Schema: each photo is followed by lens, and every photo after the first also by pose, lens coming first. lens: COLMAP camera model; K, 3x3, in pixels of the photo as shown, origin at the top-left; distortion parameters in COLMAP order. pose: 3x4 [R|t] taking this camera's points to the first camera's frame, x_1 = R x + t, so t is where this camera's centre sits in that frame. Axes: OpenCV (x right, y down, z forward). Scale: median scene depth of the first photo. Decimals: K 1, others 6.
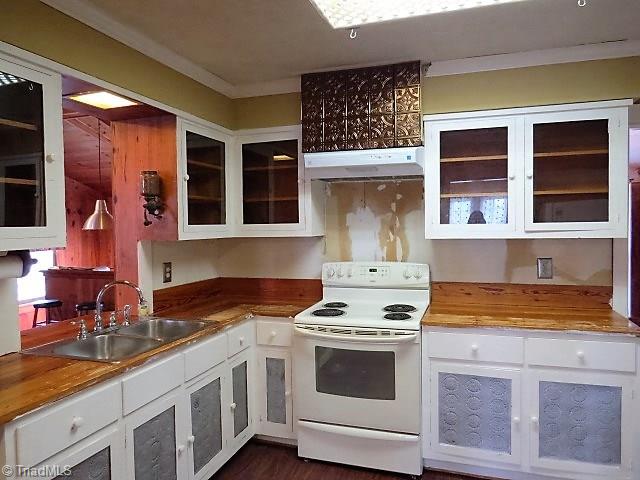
lens RADIAL K [[460.2, 0, 319.7], [0, 460.2, 239.7], [0, 0, 1]] dist [-0.008210, 0.001287]
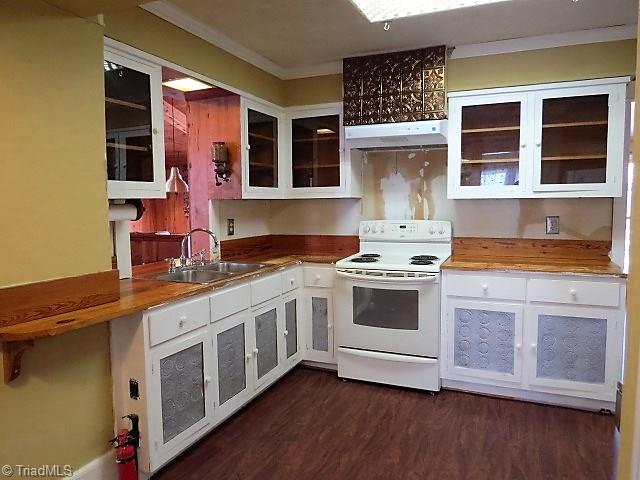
lens RADIAL K [[460.2, 0, 320.3], [0, 460.2, 239.8], [0, 0, 1]] dist [-0.008210, 0.001287]
pose [[0.996831, 0.010546, -0.078840, -0.001137], [-0.006523, 0.998671, 0.051119, 0.047109], [0.079274, -0.050443, 0.995576, -0.213619]]
